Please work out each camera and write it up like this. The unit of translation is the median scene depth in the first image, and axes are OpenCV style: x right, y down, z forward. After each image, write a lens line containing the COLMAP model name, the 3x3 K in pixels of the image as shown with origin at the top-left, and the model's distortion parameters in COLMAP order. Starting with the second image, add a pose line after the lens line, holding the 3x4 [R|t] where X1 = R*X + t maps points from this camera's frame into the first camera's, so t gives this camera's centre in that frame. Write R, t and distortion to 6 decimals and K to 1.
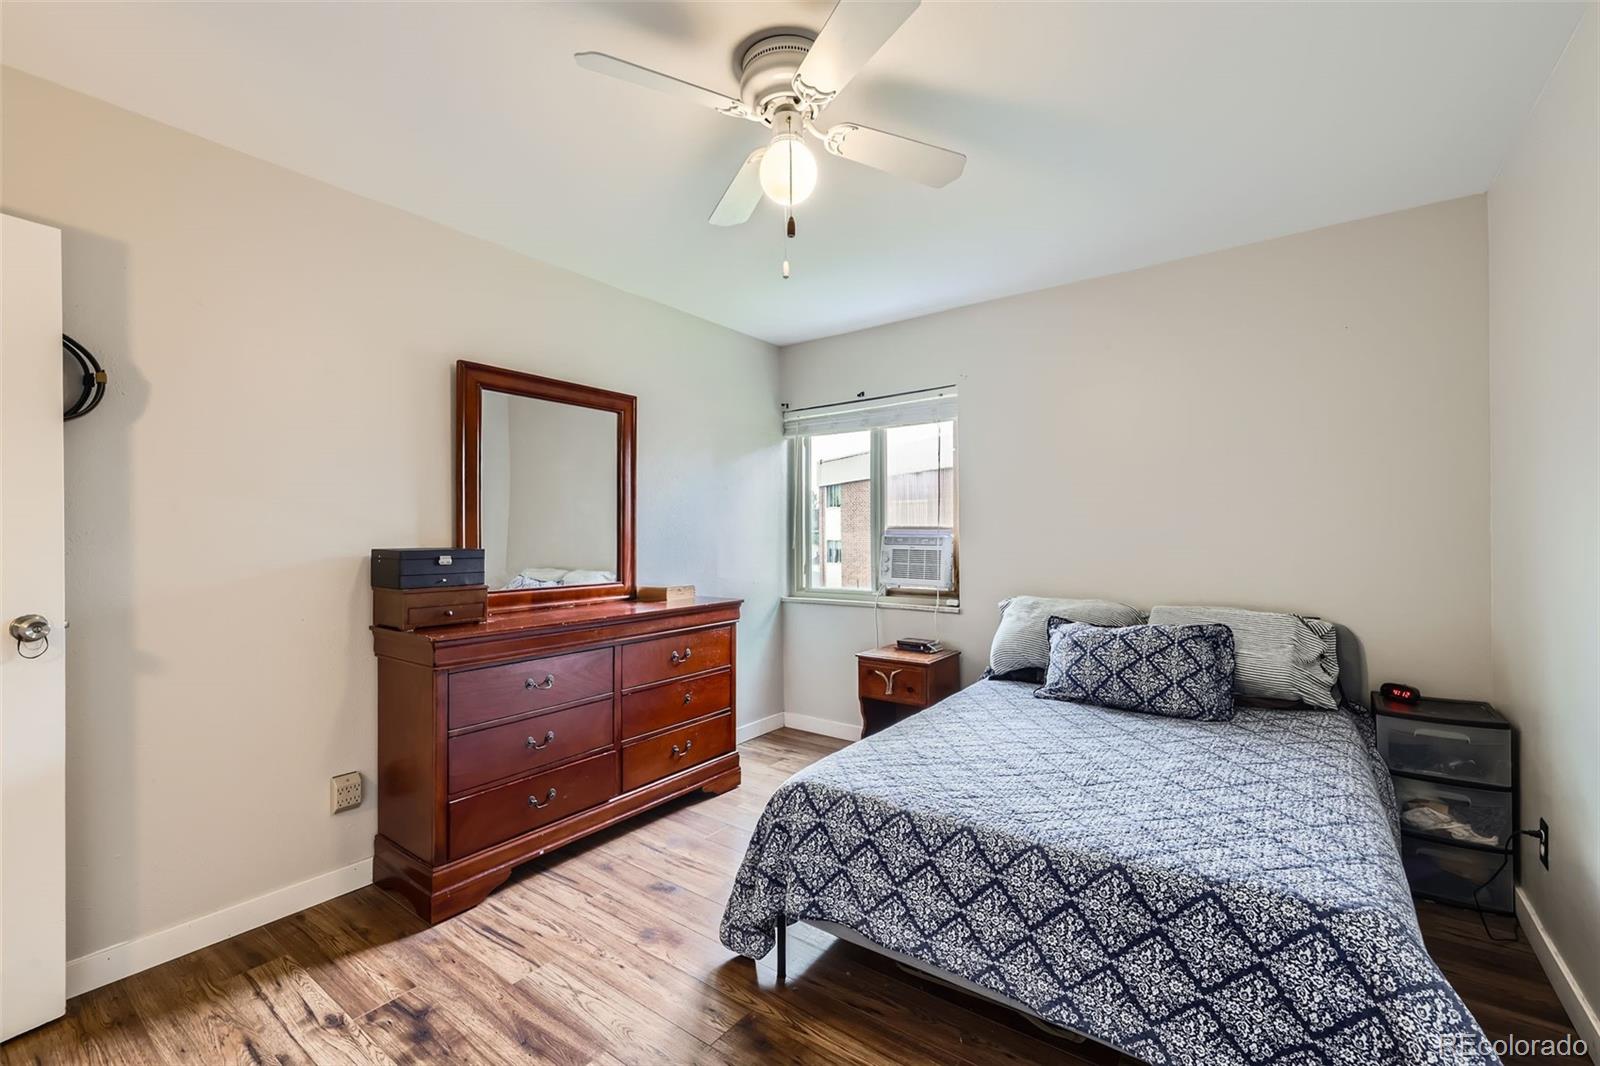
lens RADIAL K [[679.6, 0, 790.4], [0, 679.6, 533.8], [0, 0, 1]] dist [0.006234, -0.001262]
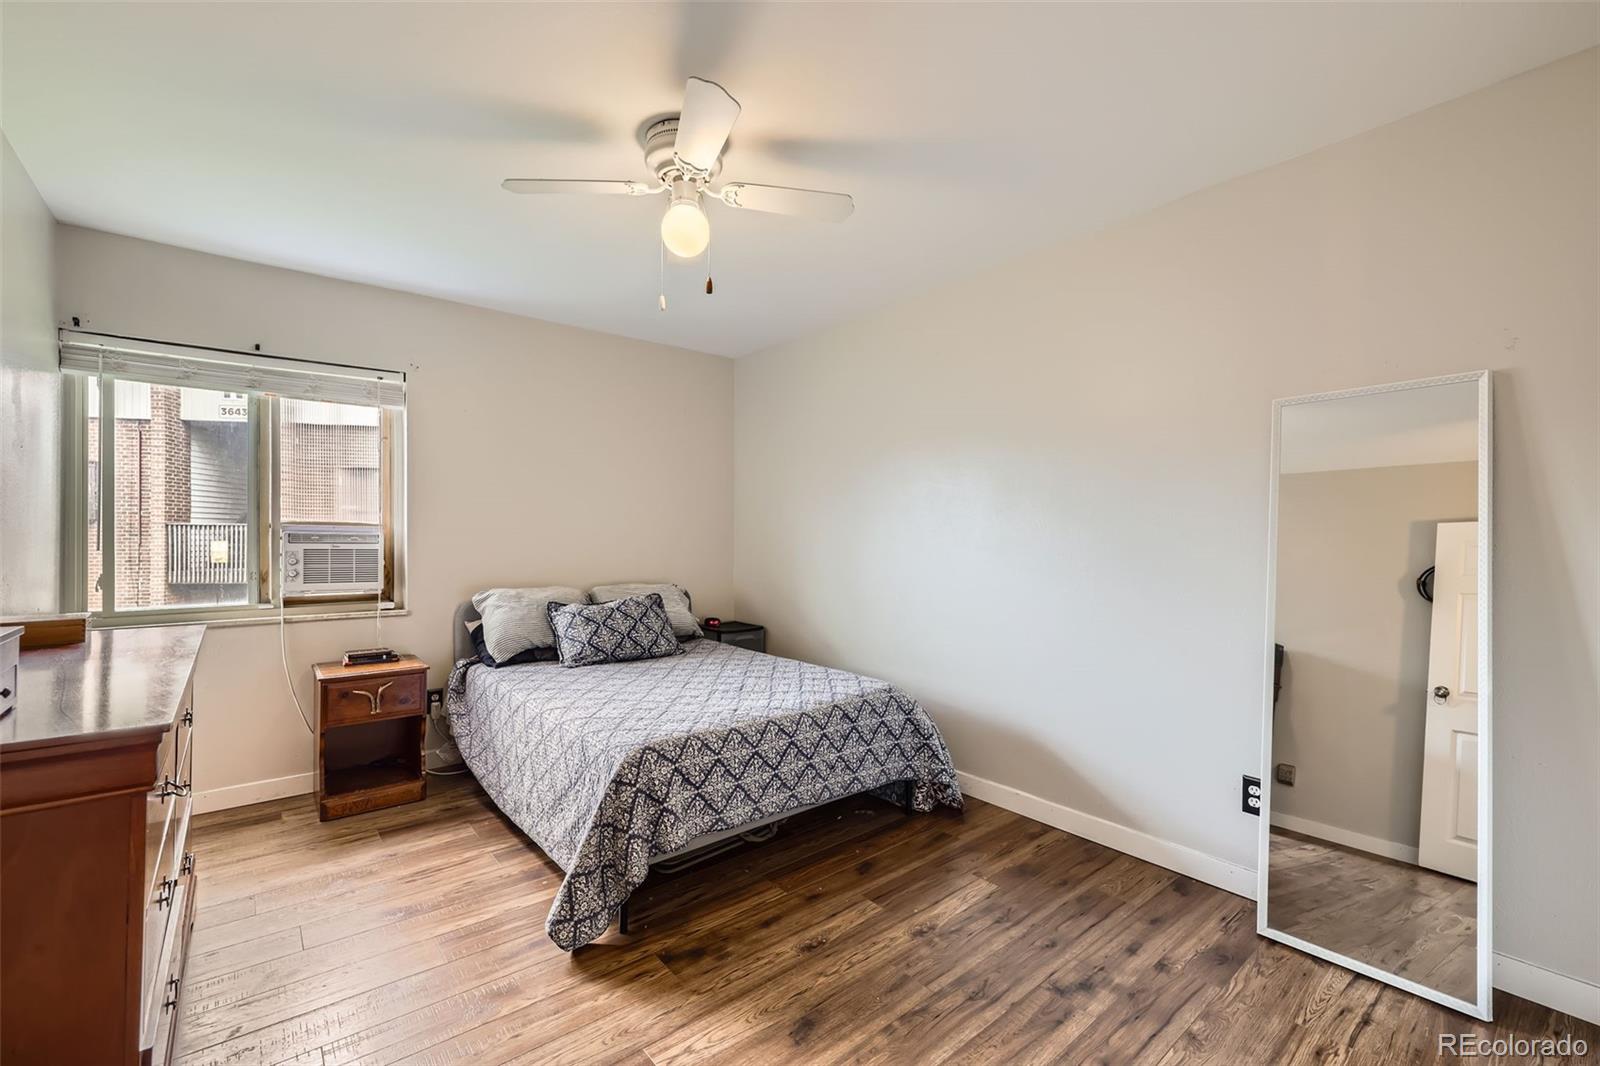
lens RADIAL K [[679.6, 0, 786.9], [0, 679.6, 537.1], [0, 0, 1]] dist [0.006234, -0.001262]
pose [[0.243709, 0.004210, 0.969839, -0.678743], [-0.006052, 0.999978, -0.002821, 0.009821], [-0.969830, -0.005182, 0.243729, 0.321665]]
